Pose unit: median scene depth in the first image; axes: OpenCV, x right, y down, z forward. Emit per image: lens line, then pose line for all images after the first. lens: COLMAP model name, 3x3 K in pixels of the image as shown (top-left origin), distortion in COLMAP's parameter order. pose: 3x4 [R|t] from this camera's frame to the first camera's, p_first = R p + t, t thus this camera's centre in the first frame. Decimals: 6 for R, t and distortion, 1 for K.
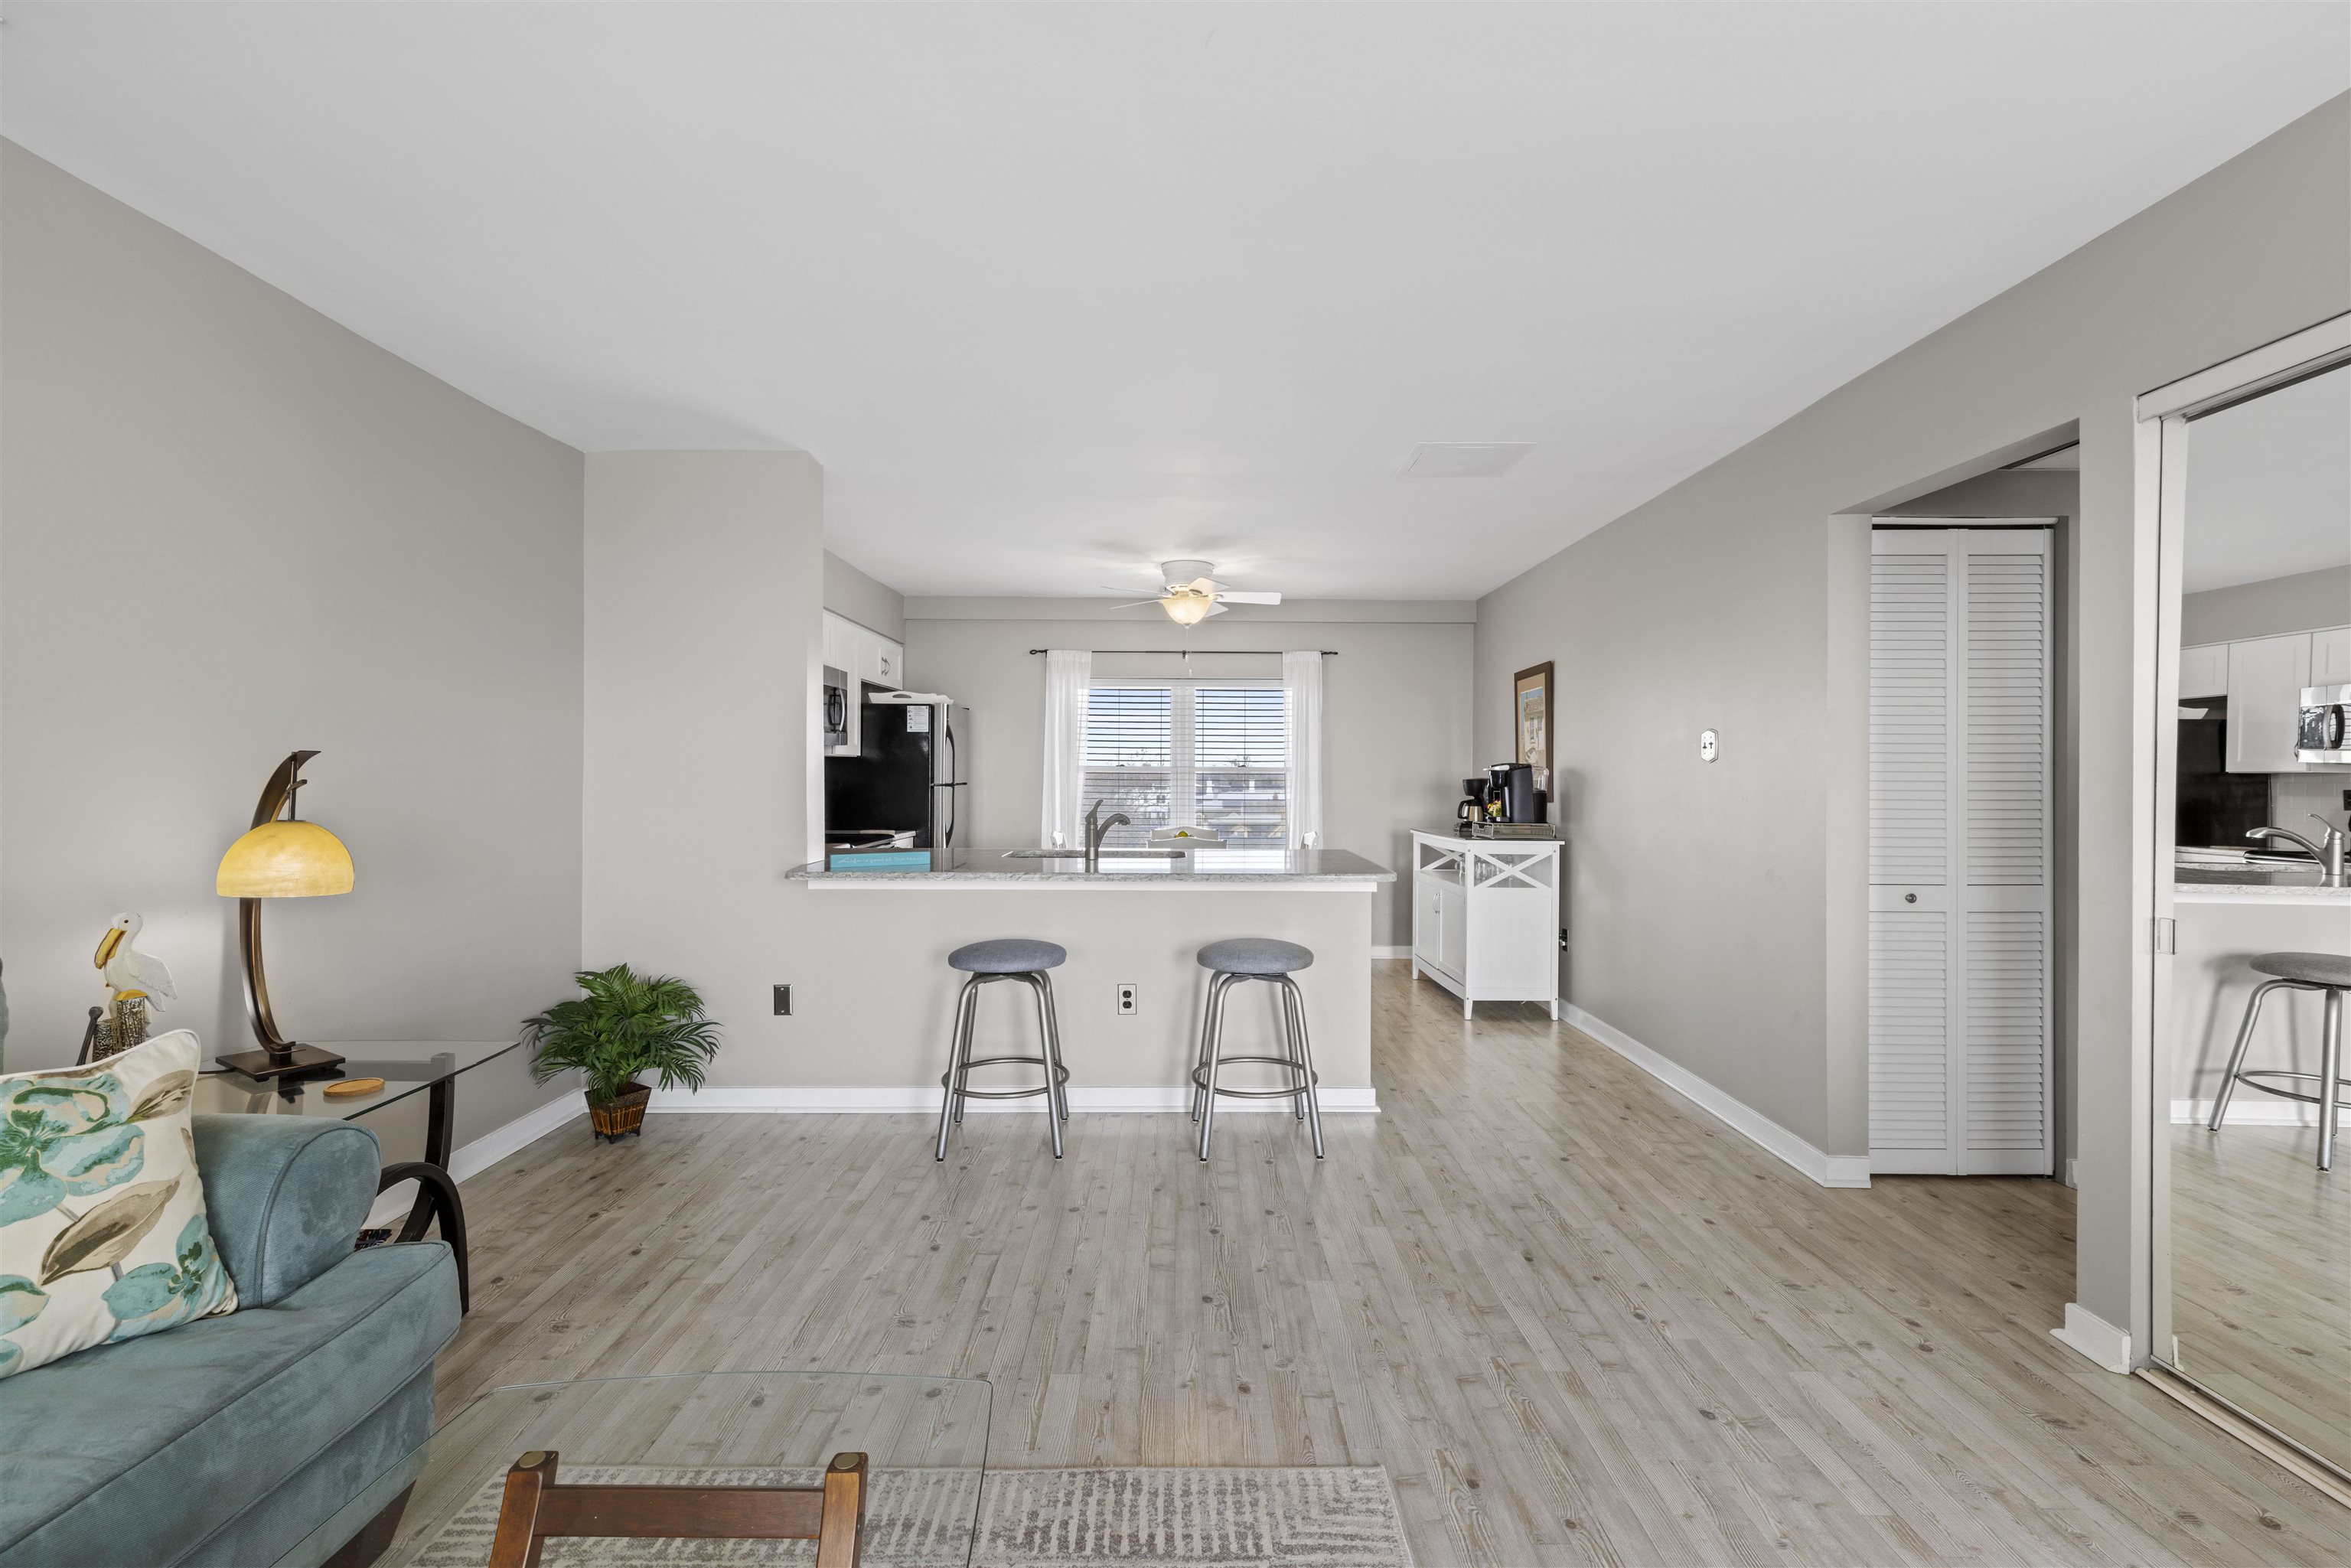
lens RADIAL K [[1069.3, 0, 1168.7], [0, 1069.3, 775.6], [0, 0, 1]] dist [0.004011, -0.000014]
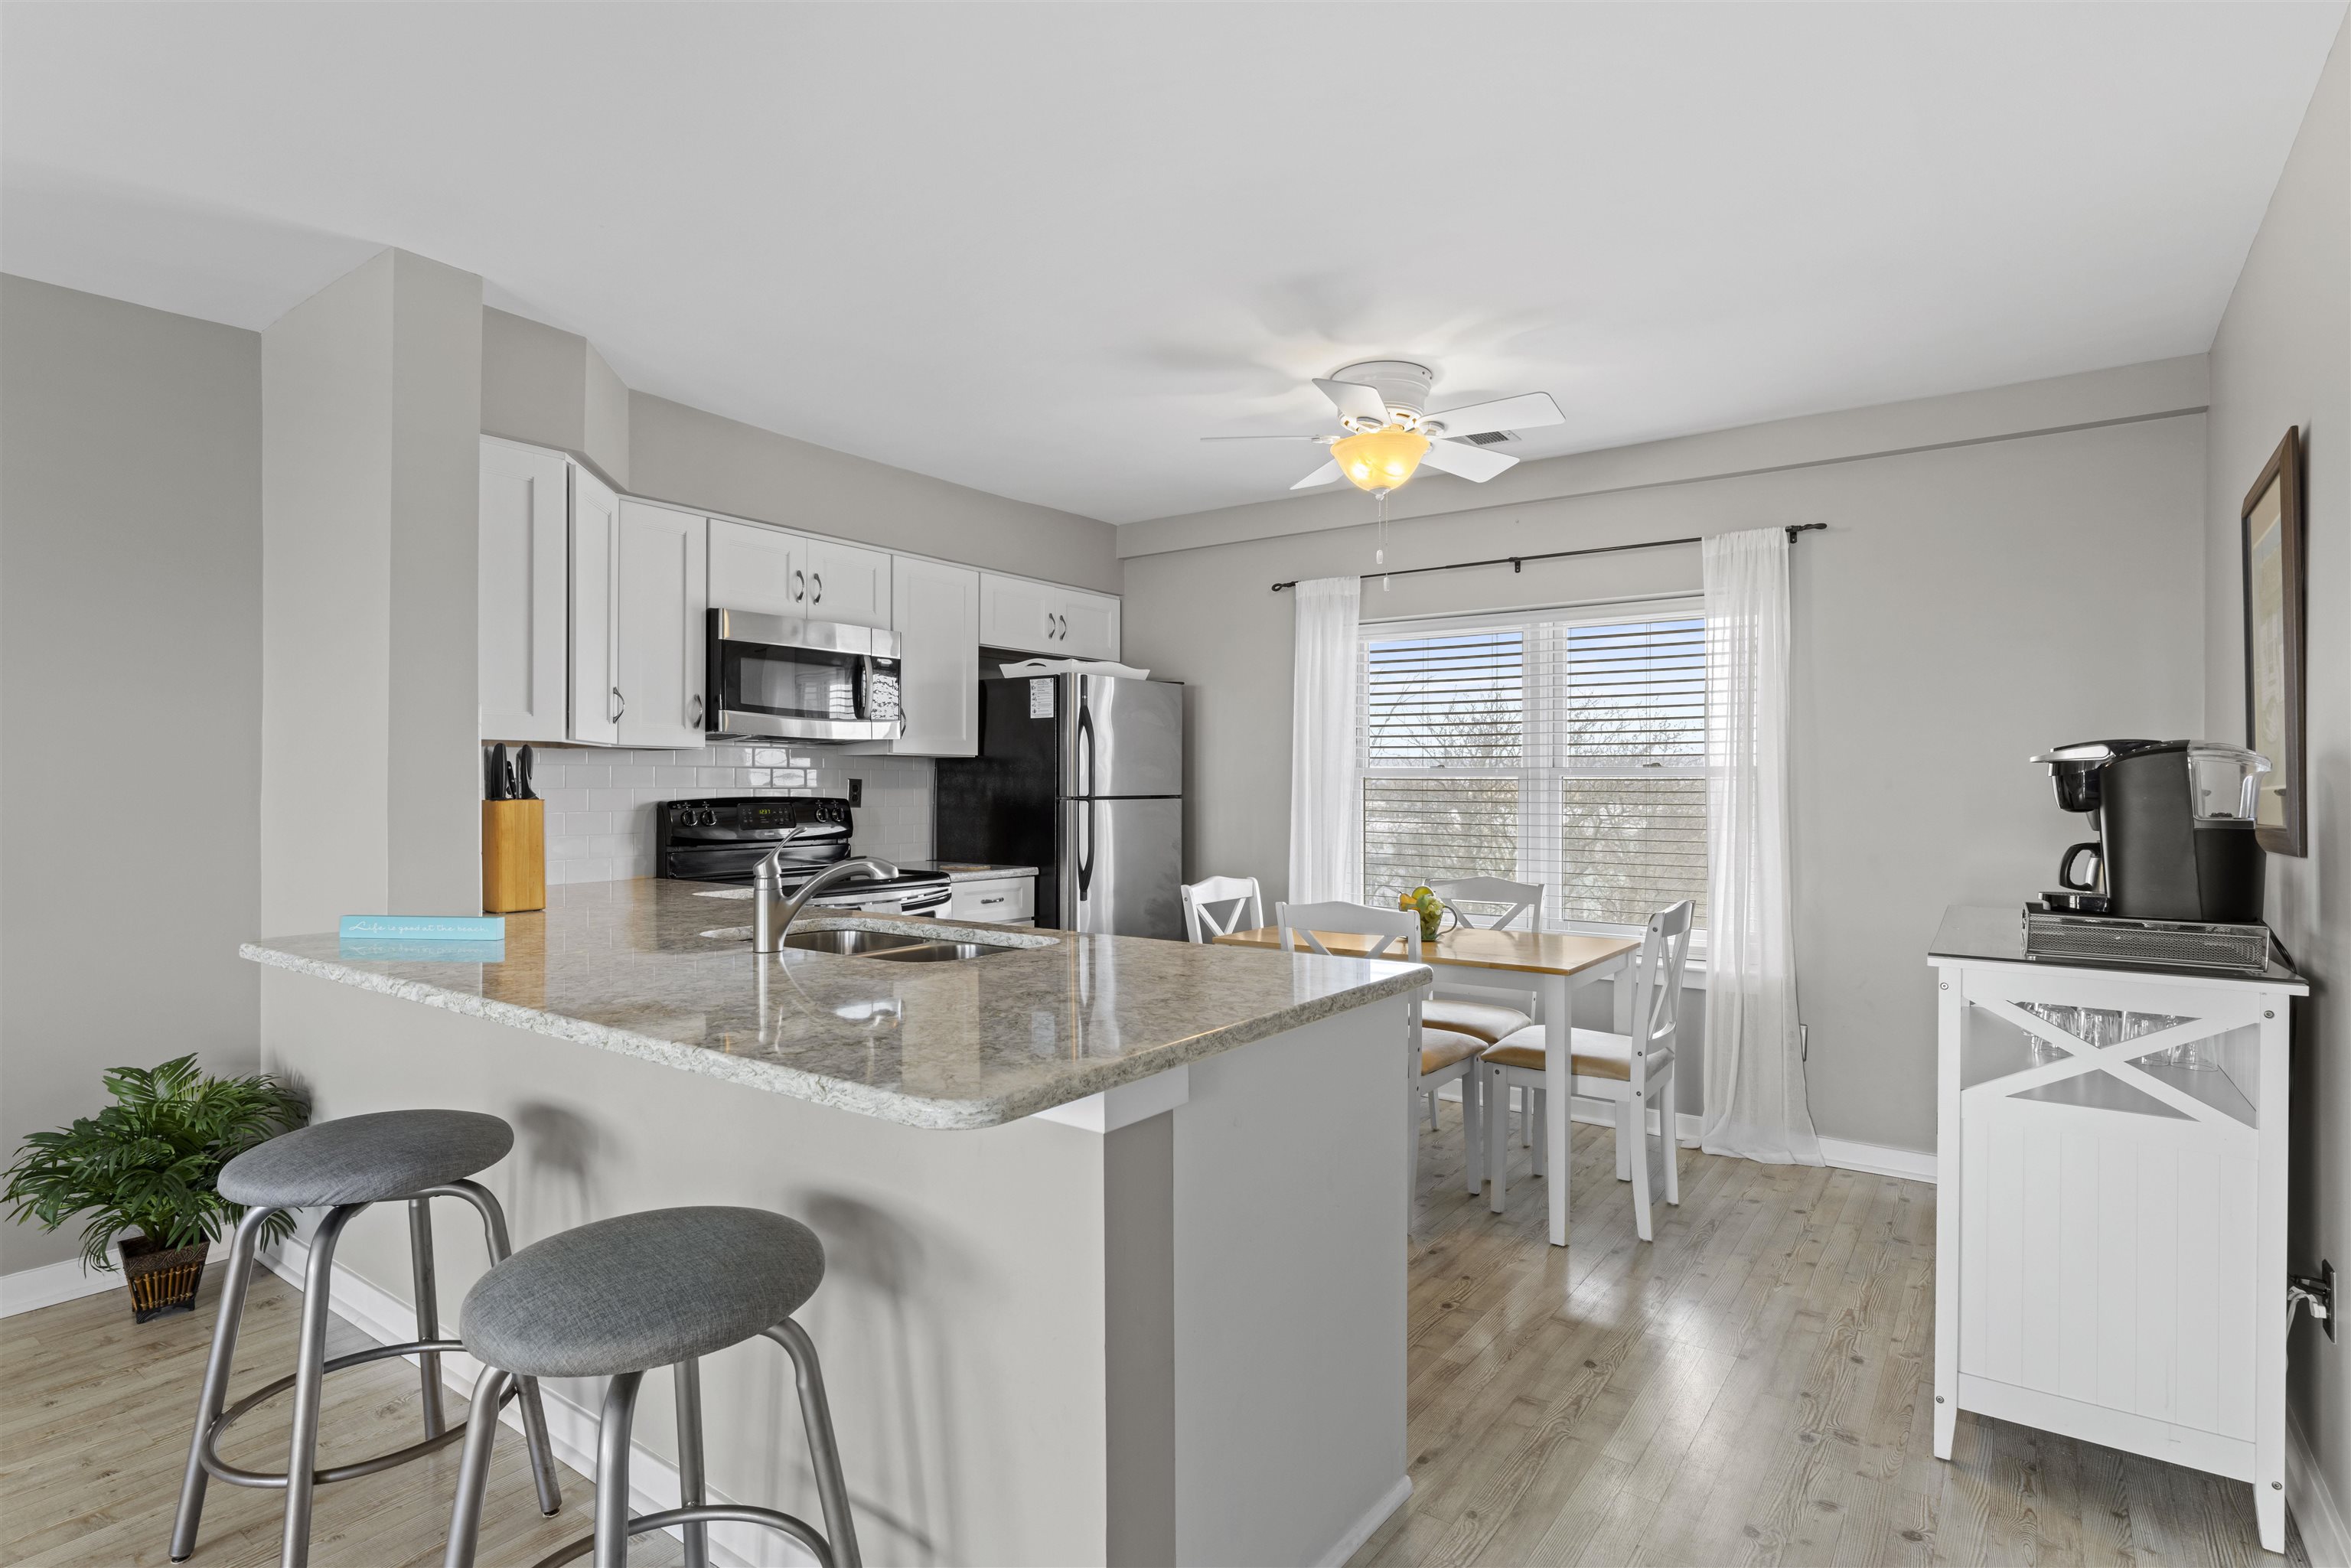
lens RADIAL K [[1183.6, 0, 1170.9], [0, 1183.6, 787.5], [0, 0, 1]] dist [0.000194, 0.000625]
pose [[0.811634, -0.000482, -0.584166, 0.258918], [-0.001160, 0.999996, -0.002438, 0.004203], [0.584165, 0.002656, 0.811630, 0.452956]]
